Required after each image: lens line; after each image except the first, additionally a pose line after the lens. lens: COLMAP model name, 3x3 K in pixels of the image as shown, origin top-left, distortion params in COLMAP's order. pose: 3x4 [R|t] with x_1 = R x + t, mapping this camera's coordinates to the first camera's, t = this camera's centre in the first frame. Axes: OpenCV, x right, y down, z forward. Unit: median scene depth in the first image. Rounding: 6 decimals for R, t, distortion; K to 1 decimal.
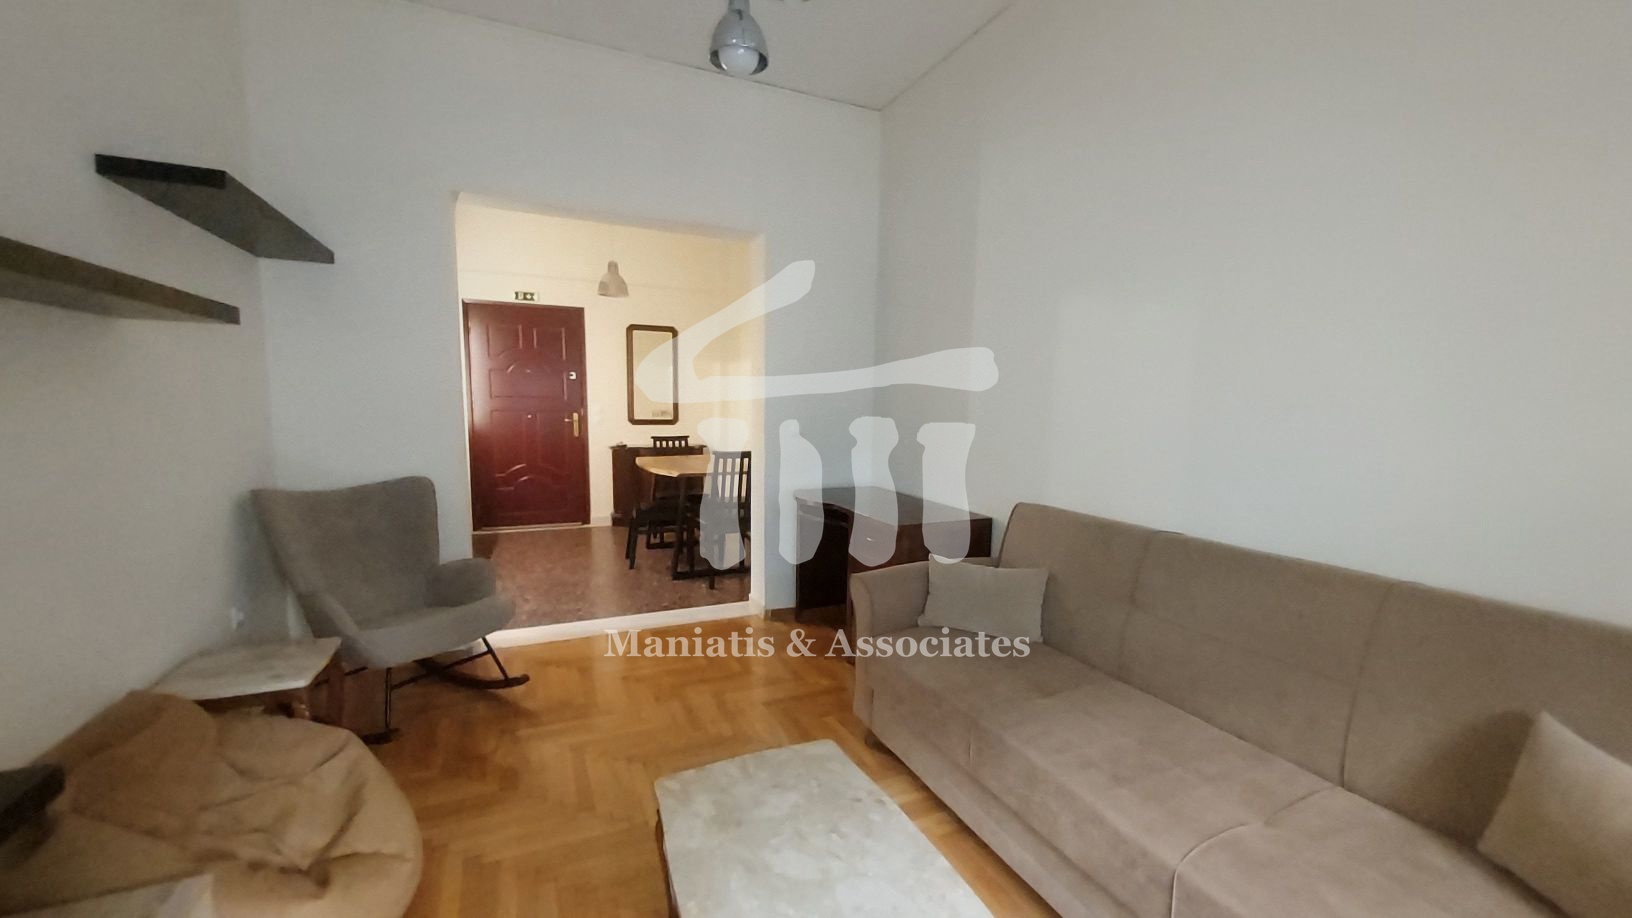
lens RADIAL K [[650.1, 0, 836.7], [0, 650.1, 475.0], [0, 0, 1]] dist [0.006465, 0.000065]
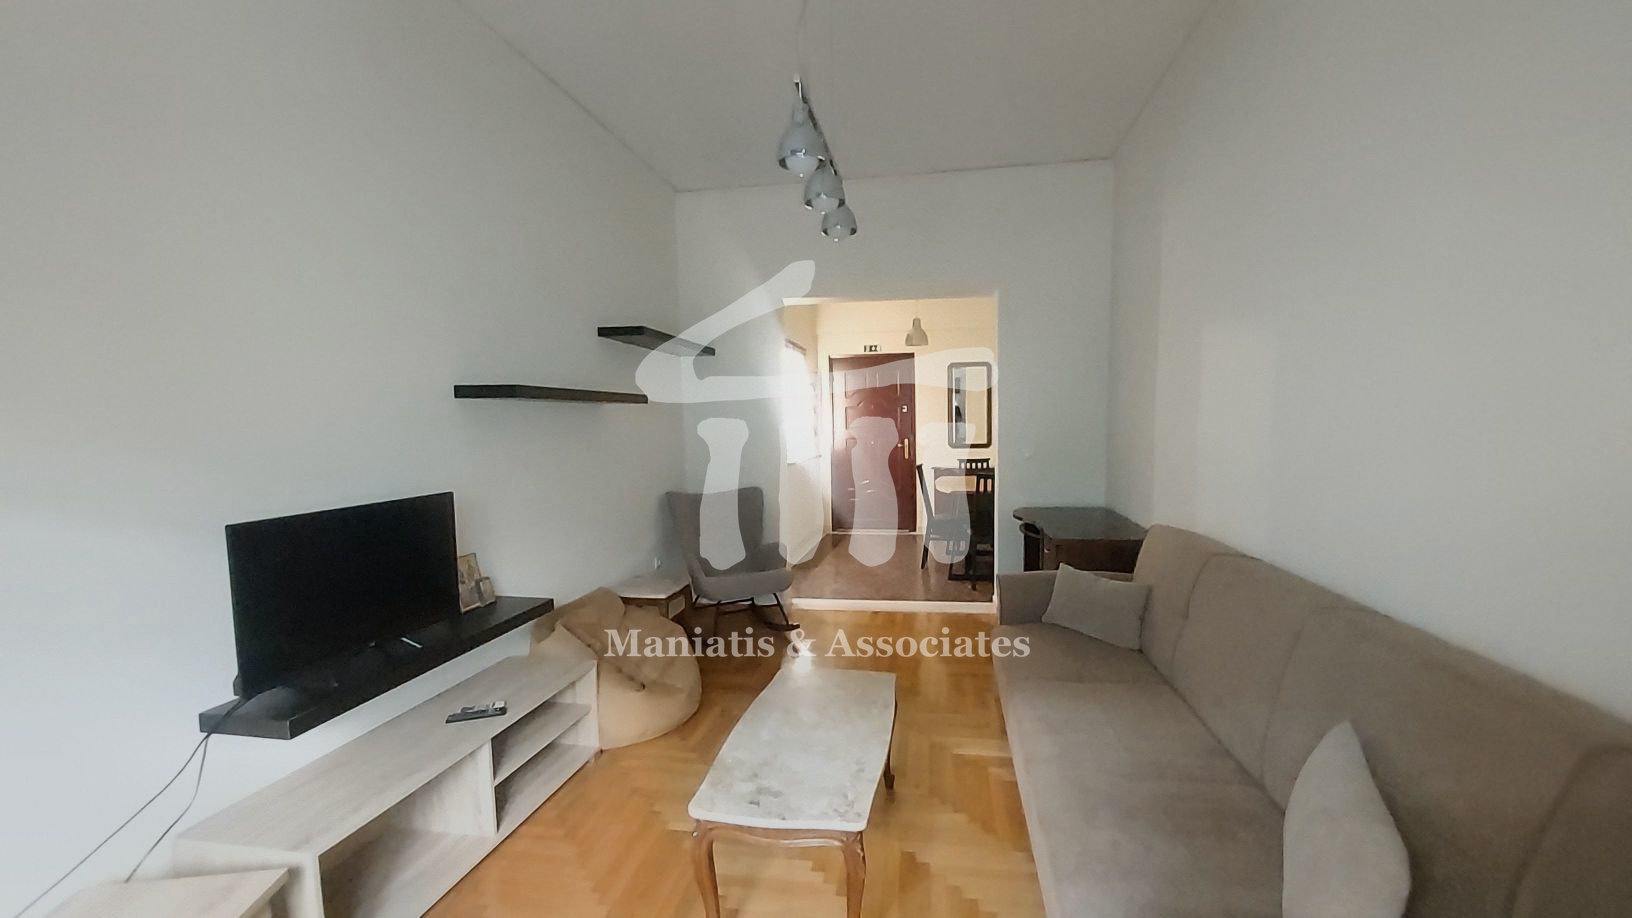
lens RADIAL K [[650.1, 0, 841.0], [0, 650.1, 470.1], [0, 0, 1]] dist [0.006465, 0.000065]
pose [[0.830819, 0.011467, -0.556424, 0.414770], [-0.032024, 0.999116, -0.027226, -0.001880], [0.555620, 0.040439, 0.830452, -0.173979]]
